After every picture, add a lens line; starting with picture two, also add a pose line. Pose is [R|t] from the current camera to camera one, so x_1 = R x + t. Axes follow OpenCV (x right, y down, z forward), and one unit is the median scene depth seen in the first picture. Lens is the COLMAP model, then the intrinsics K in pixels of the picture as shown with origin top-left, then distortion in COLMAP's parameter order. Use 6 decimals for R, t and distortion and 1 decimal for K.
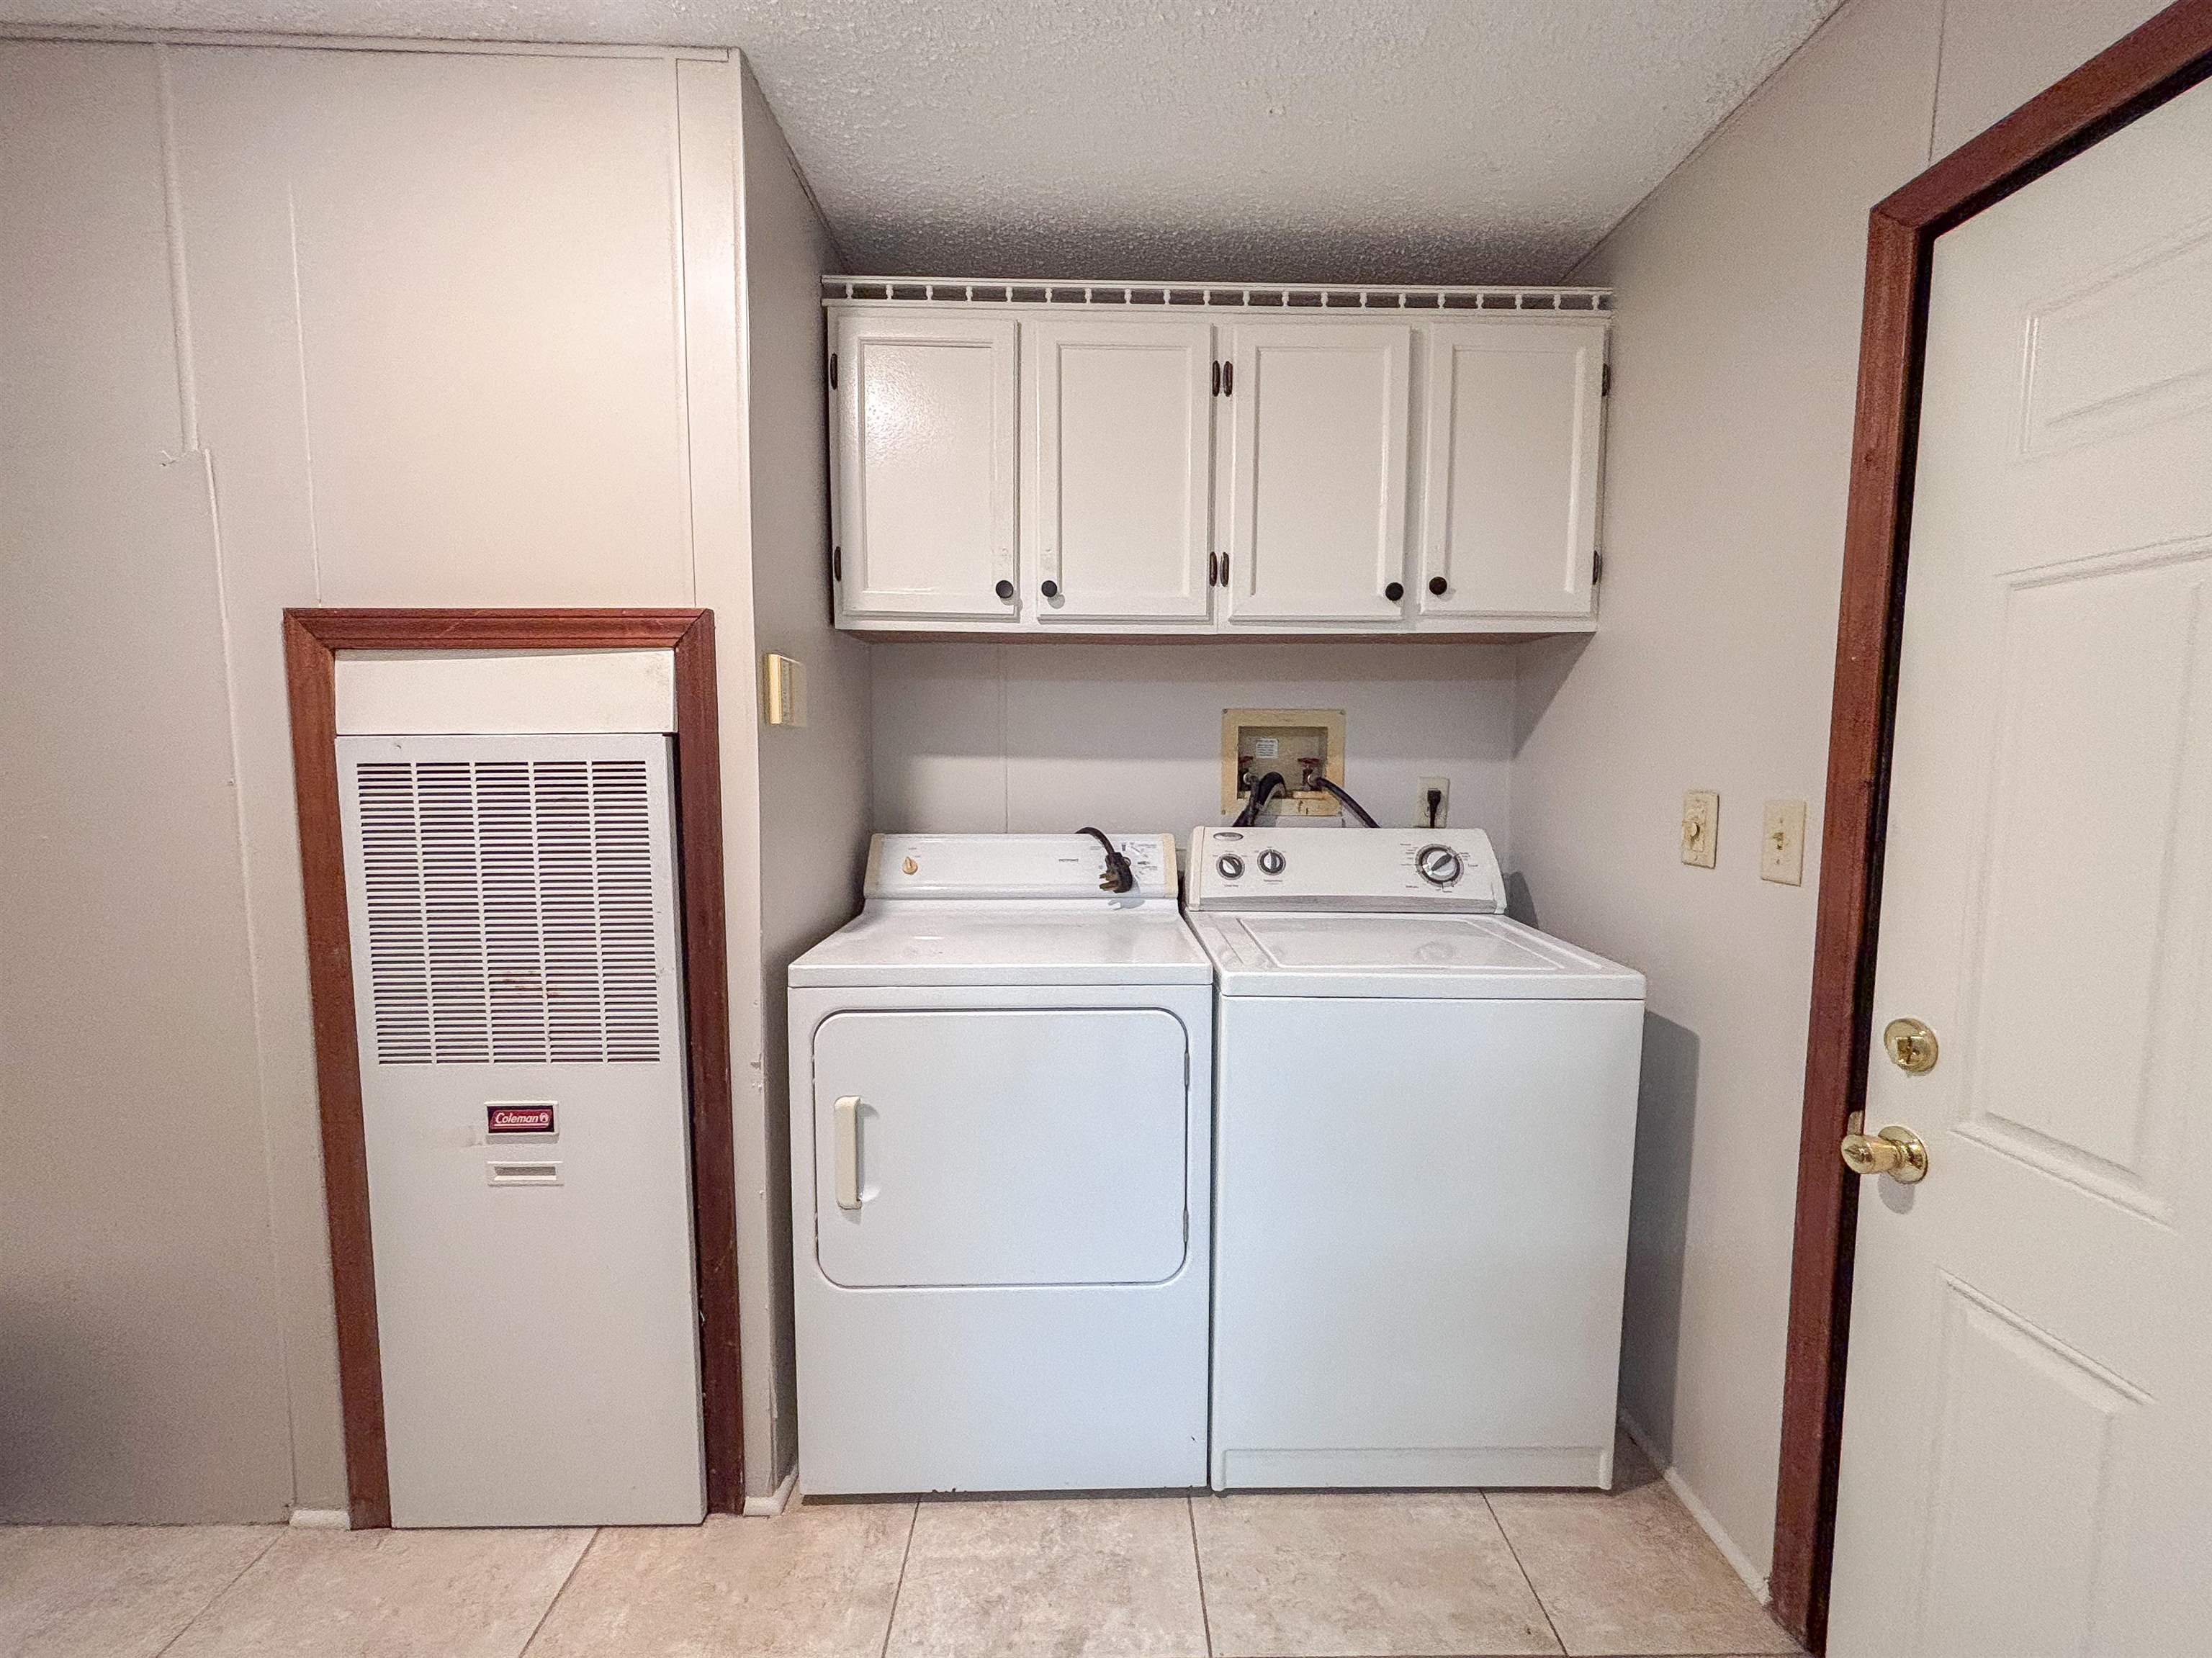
lens RADIAL K [[901.5, 0, 1088.9], [0, 901.5, 826.9], [0, 0, 1]] dist [0.008696, -0.001365]
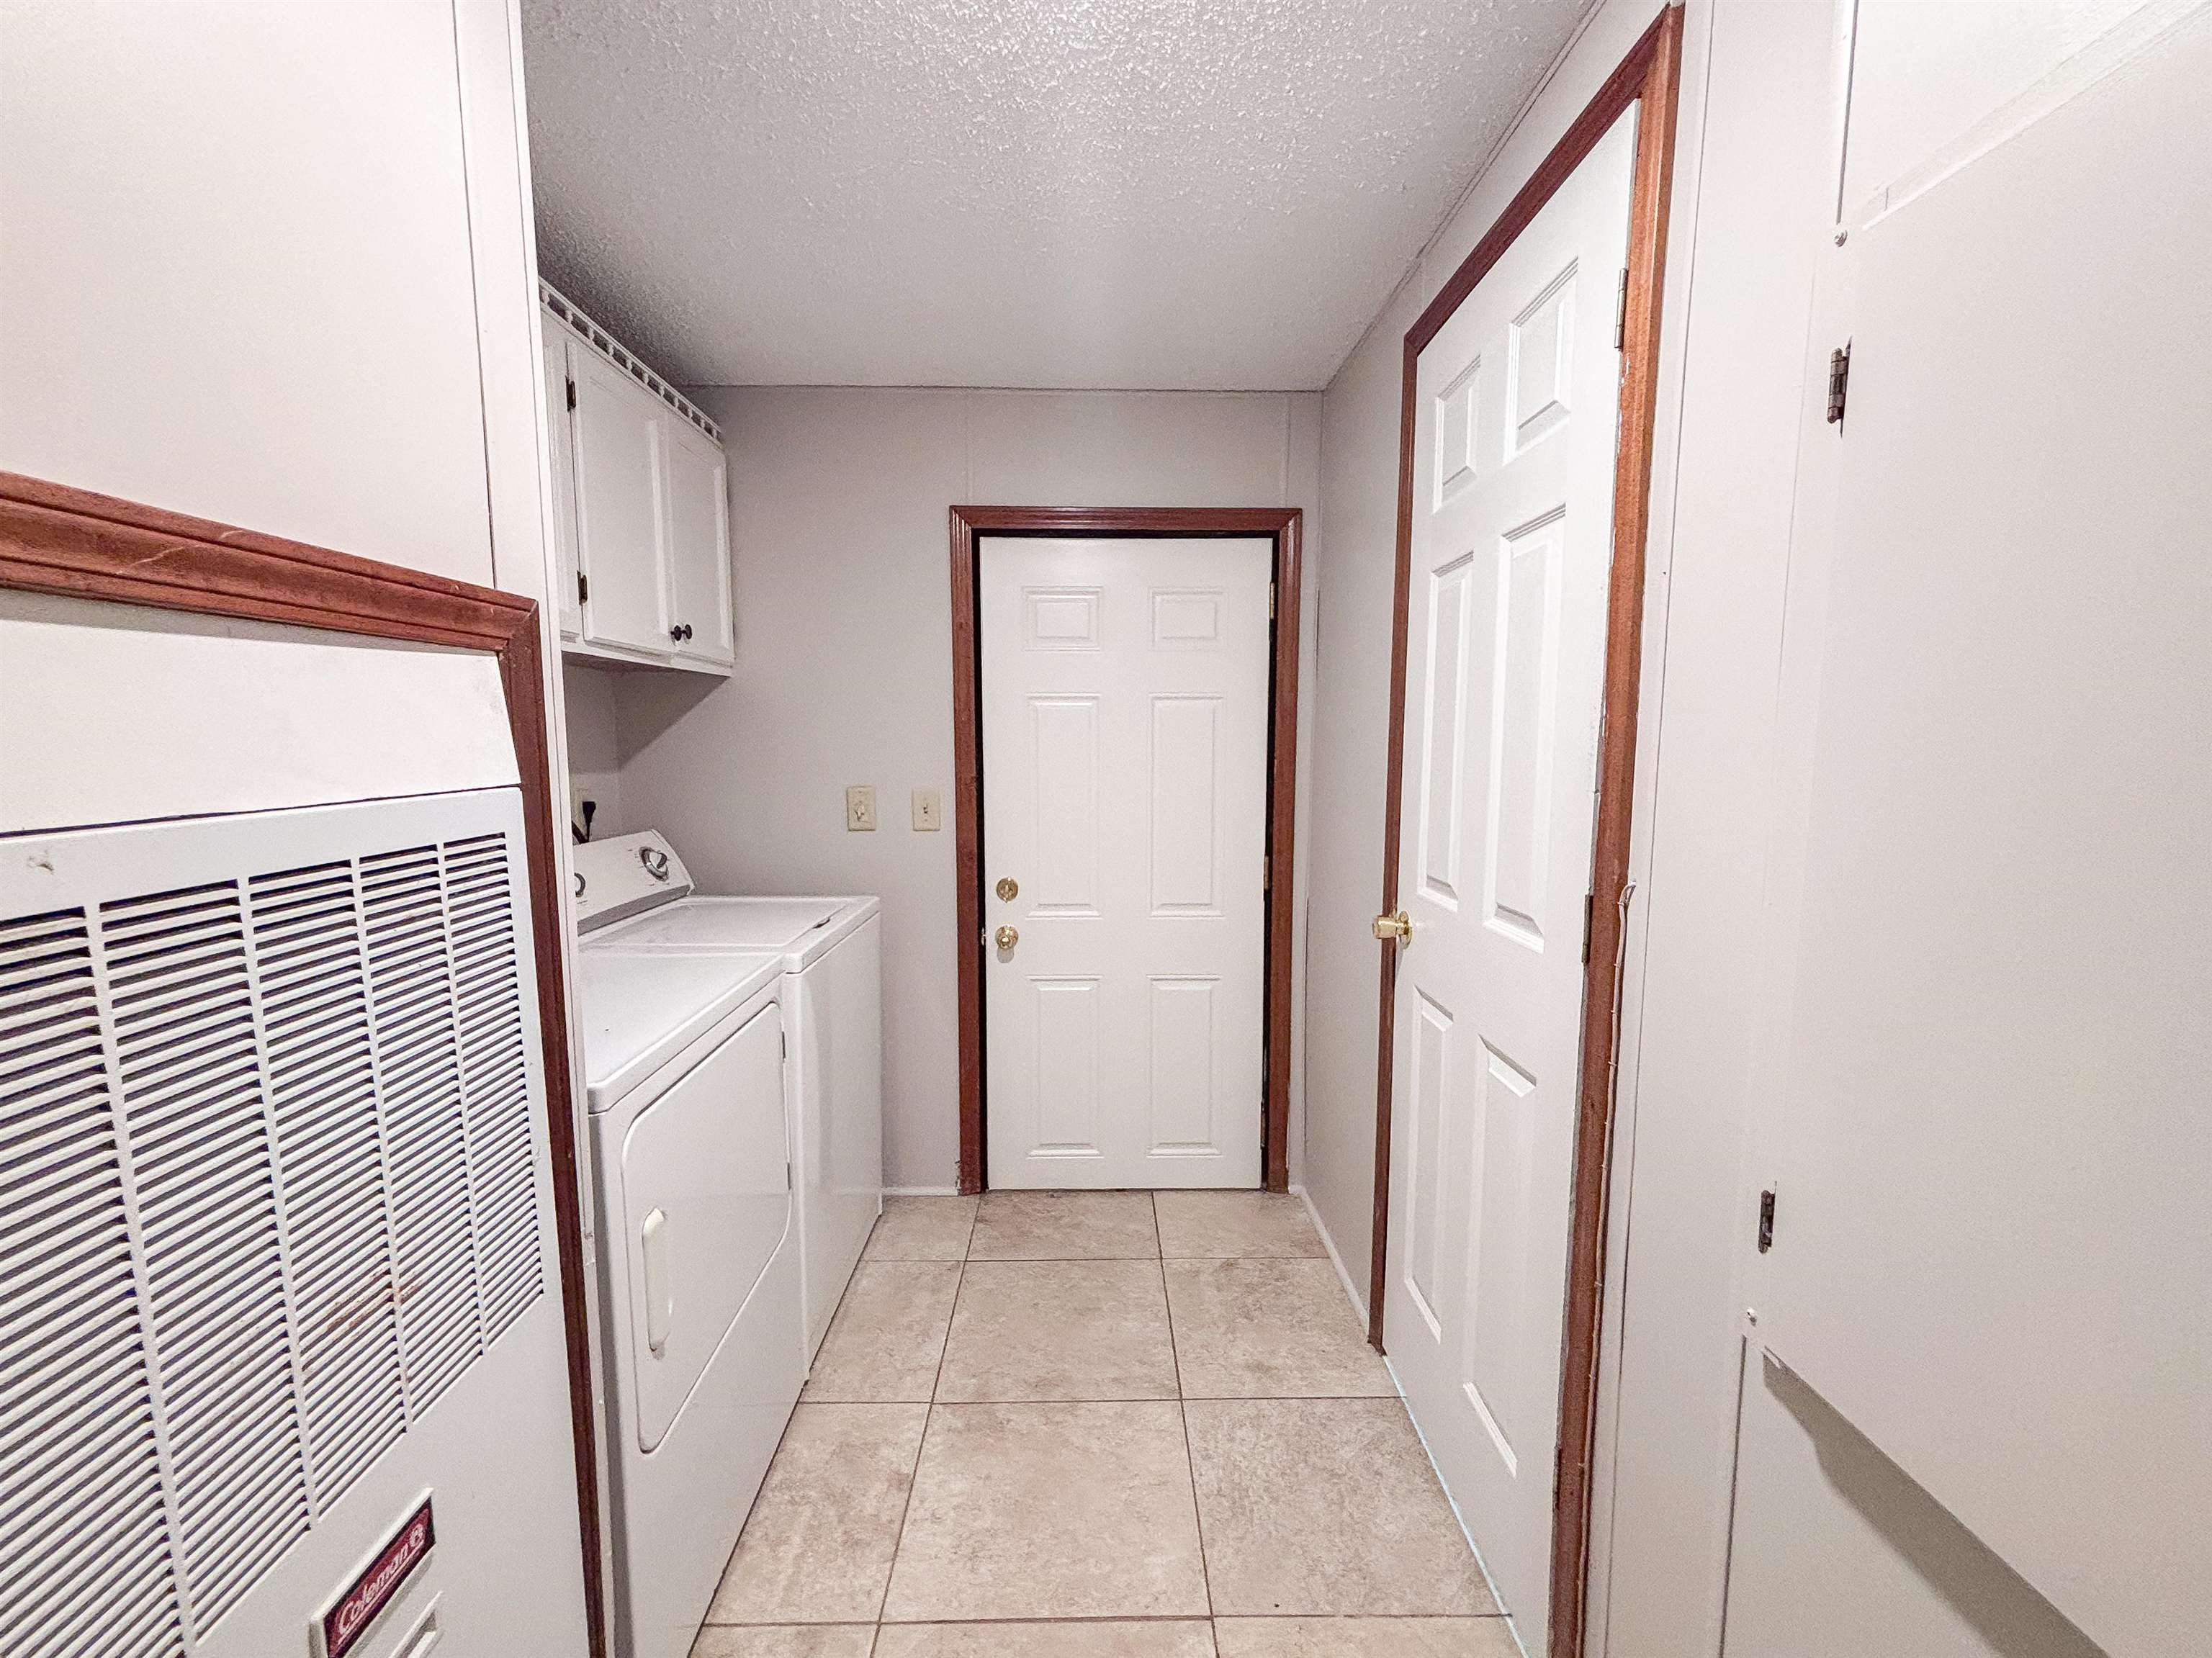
lens RADIAL K [[901.5, 0, 1135.9], [0, 901.5, 818.9], [0, 0, 1]] dist [0.008696, -0.001365]
pose [[-0.033776, -0.092207, 0.995167, -1.052116], [0.085862, 0.991786, 0.094808, -0.096863], [-0.995734, 0.088650, -0.025582, 0.541083]]
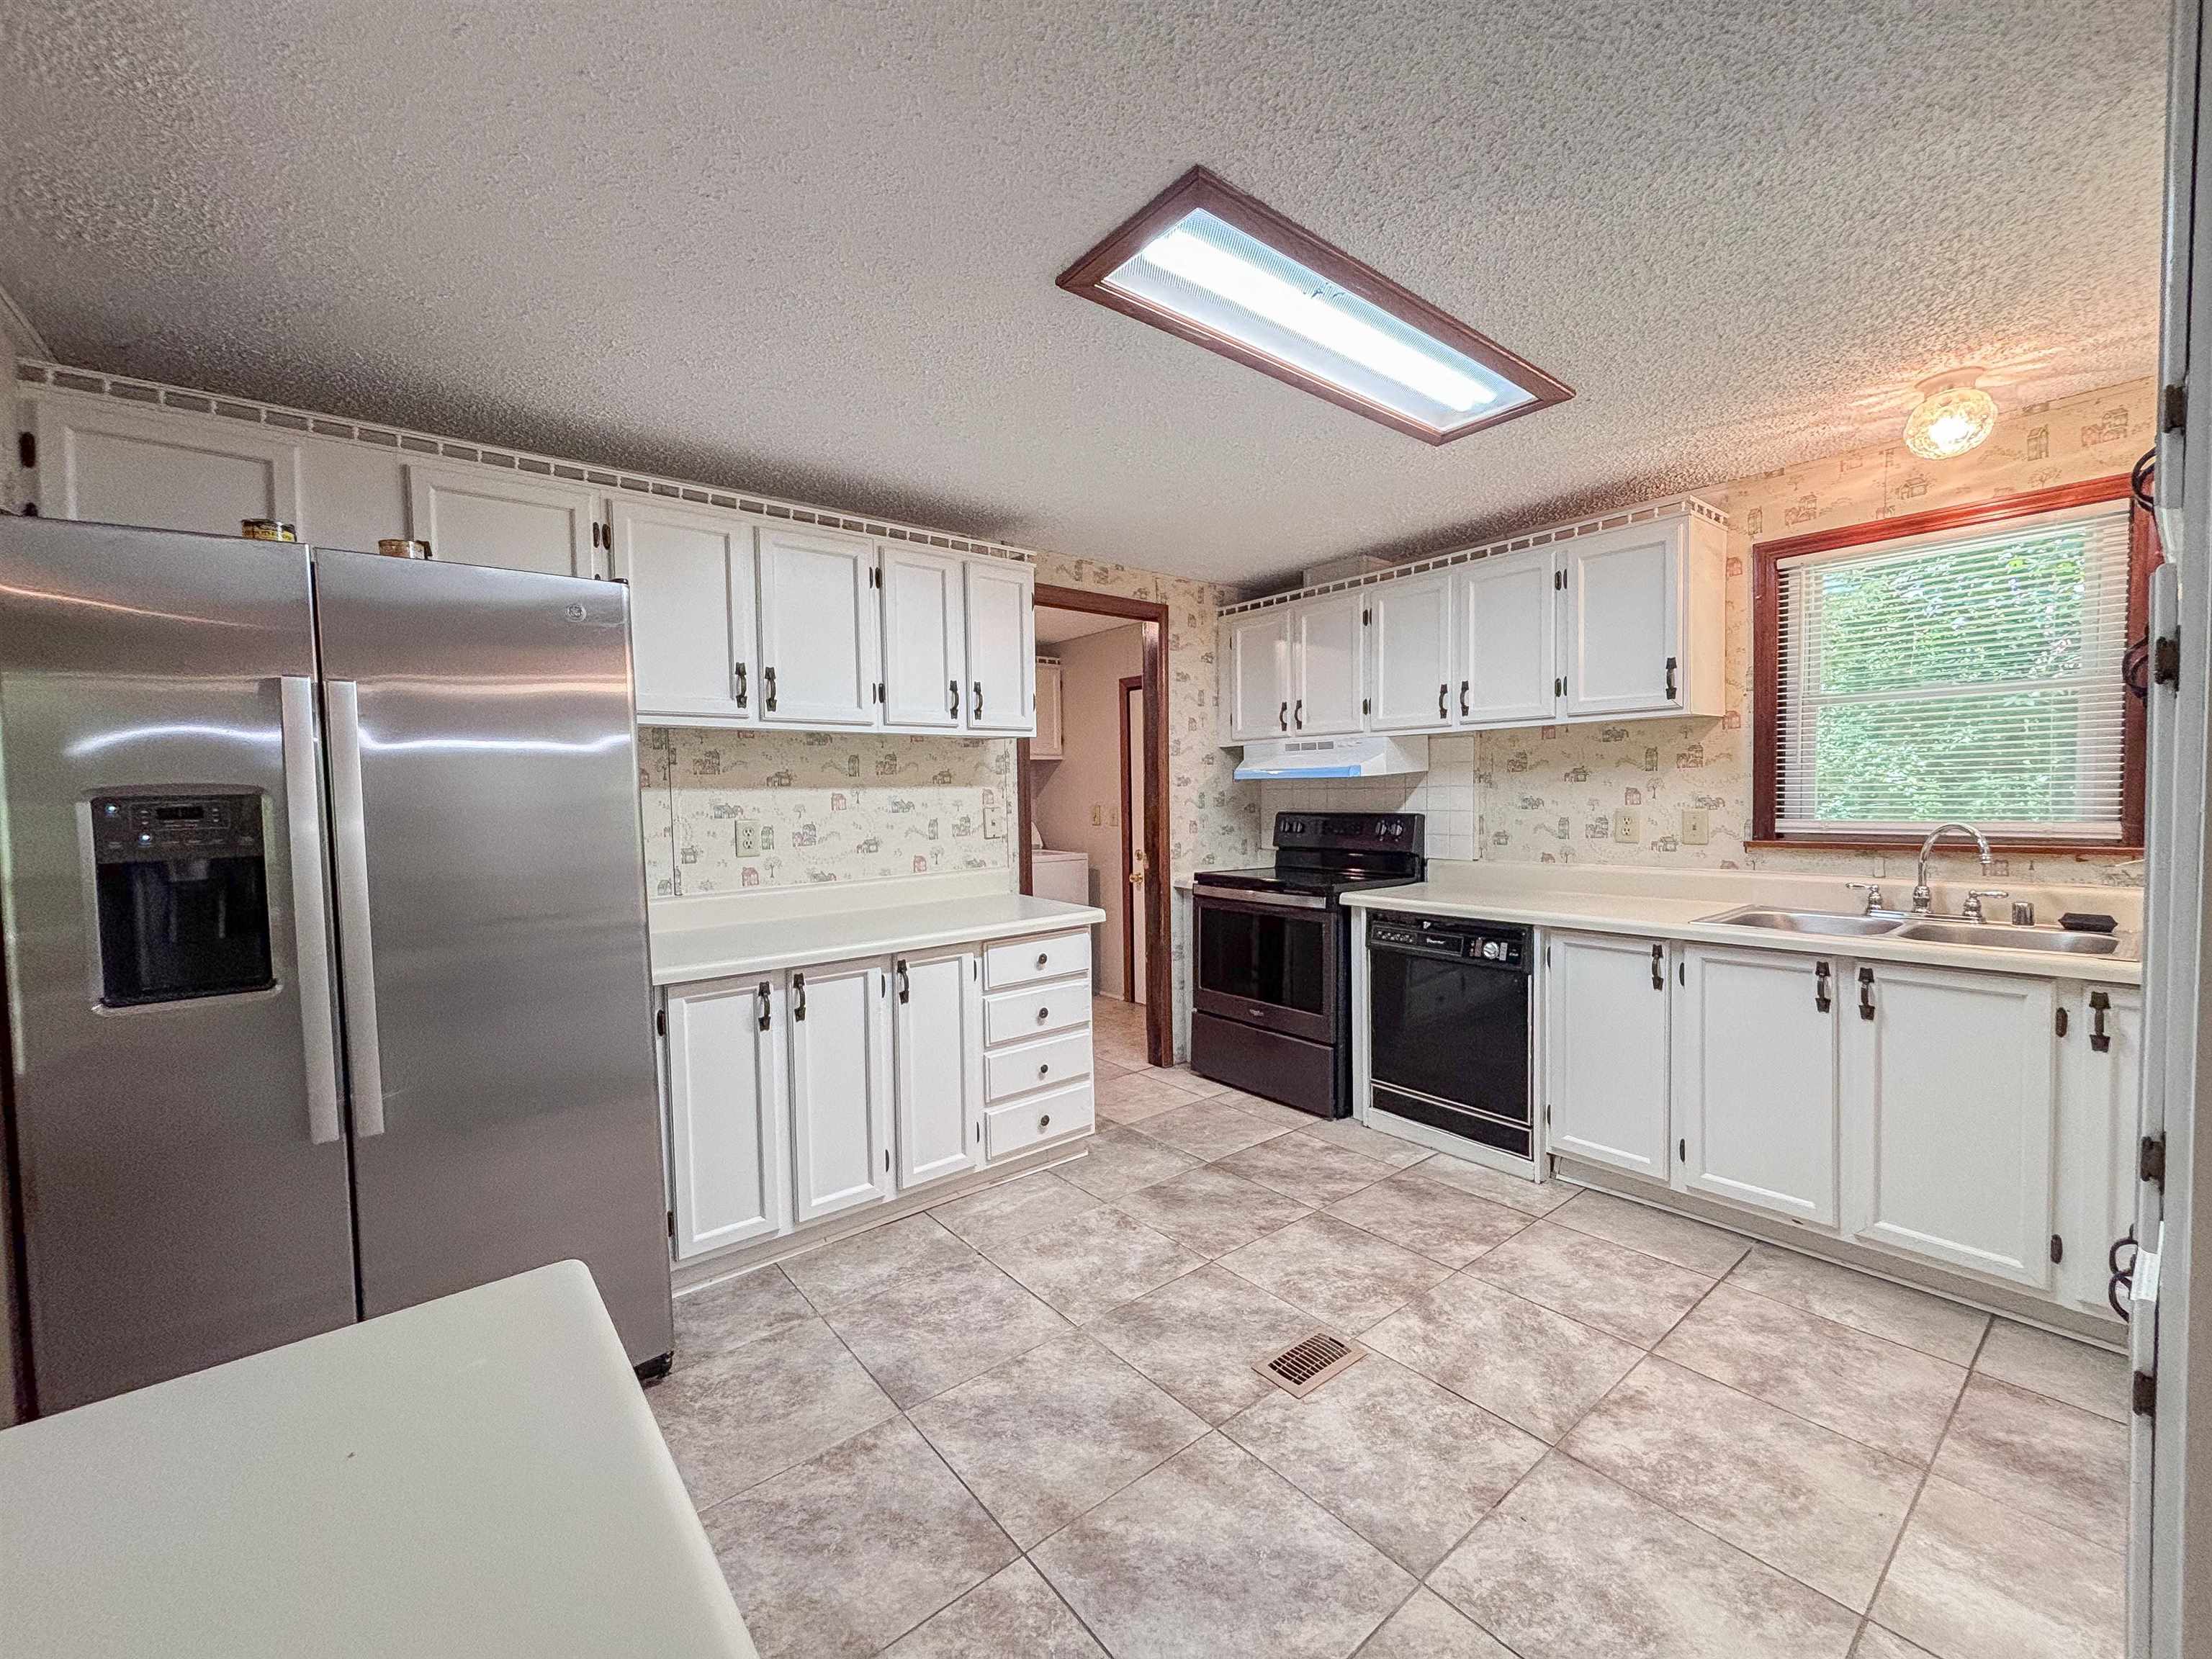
lens RADIAL K [[901.6, 0, 1103.9], [0, 901.6, 822.6], [0, 0, 1]] dist [0.008696, -0.001365]
pose [[0.773404, -0.034445, 0.632977, -1.735887], [0.070329, 0.997021, -0.031675, 0.158906], [-0.630001, 0.069015, 0.773522, -1.994203]]
